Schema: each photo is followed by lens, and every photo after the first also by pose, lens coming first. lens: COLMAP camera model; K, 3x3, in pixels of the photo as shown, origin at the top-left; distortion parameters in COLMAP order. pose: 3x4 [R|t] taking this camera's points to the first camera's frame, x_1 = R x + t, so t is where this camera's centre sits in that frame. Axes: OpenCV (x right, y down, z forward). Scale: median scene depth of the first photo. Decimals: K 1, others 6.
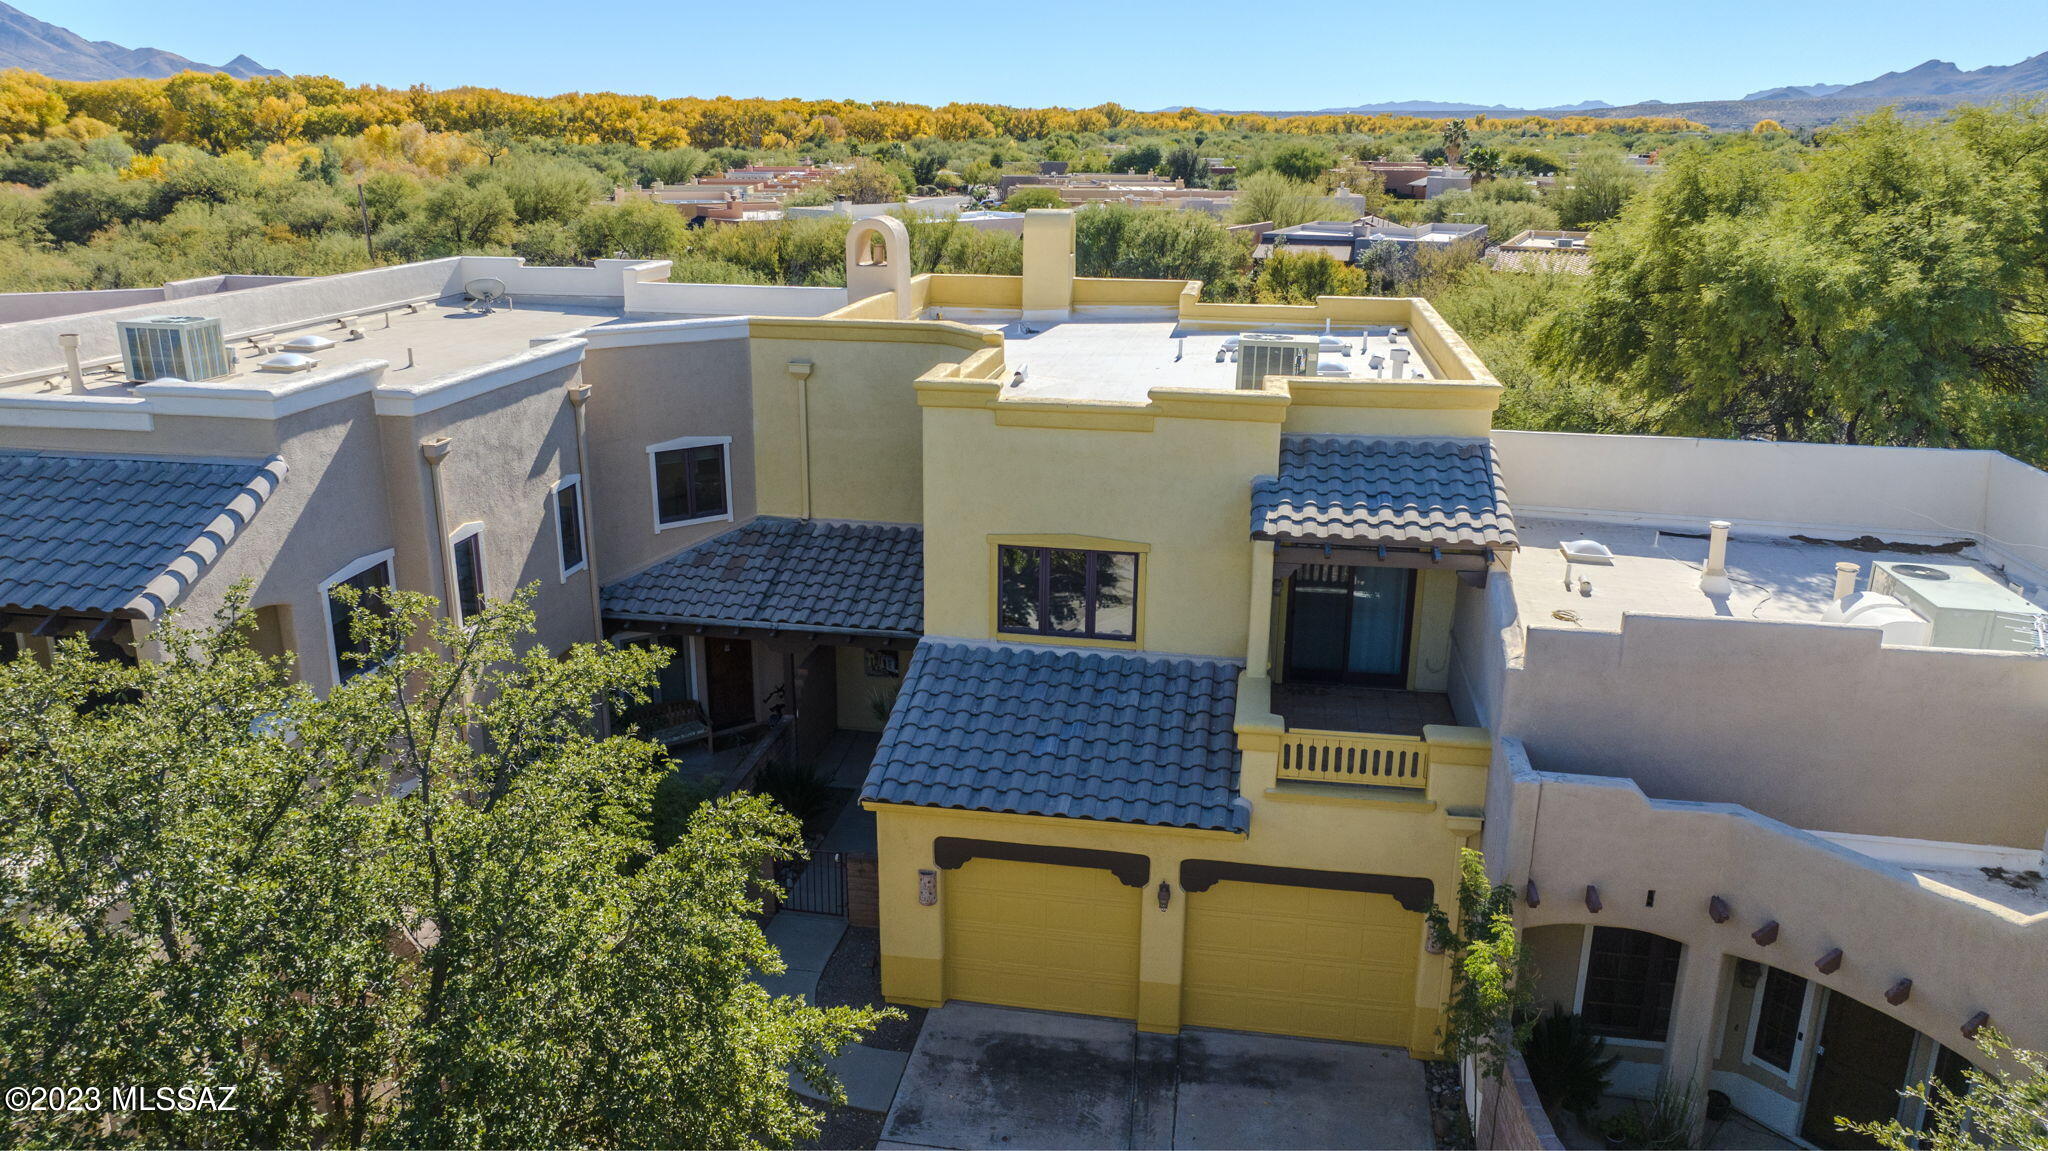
lens RADIAL K [[1429.2, 0, 1027.7], [0, 1429.2, 573.9], [0, 0, 1]] dist [-0.030228, 0.029630]
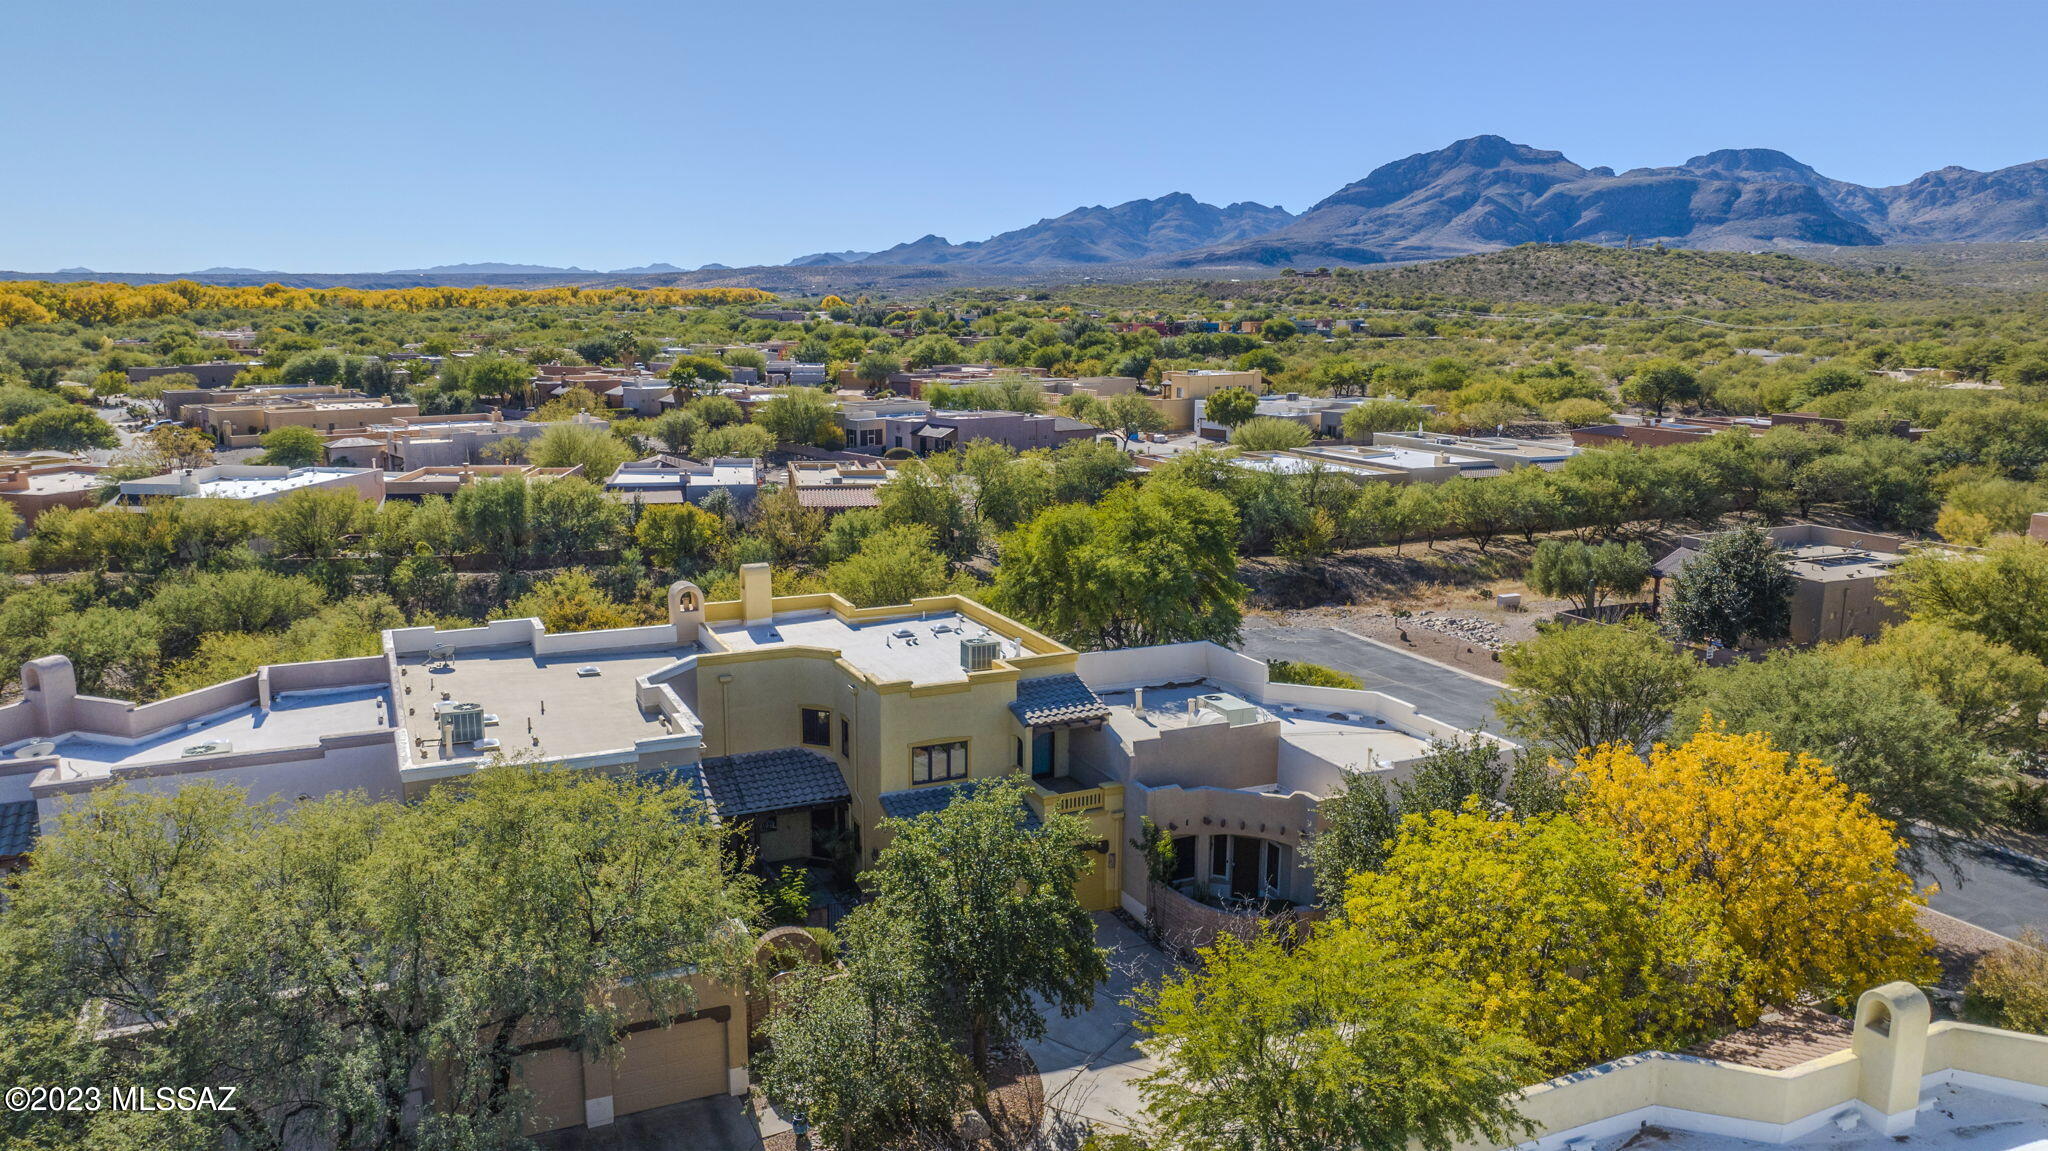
lens RADIAL K [[1429.2, 0, 1026.2], [0, 1429.2, 574.6], [0, 0, 1]] dist [-0.030228, 0.029630]
pose [[0.821600, -0.107646, 0.559808, -1.198509], [0.166356, 0.984540, -0.054834, -0.146563], [-0.545251, 0.138179, 0.826806, -1.126236]]
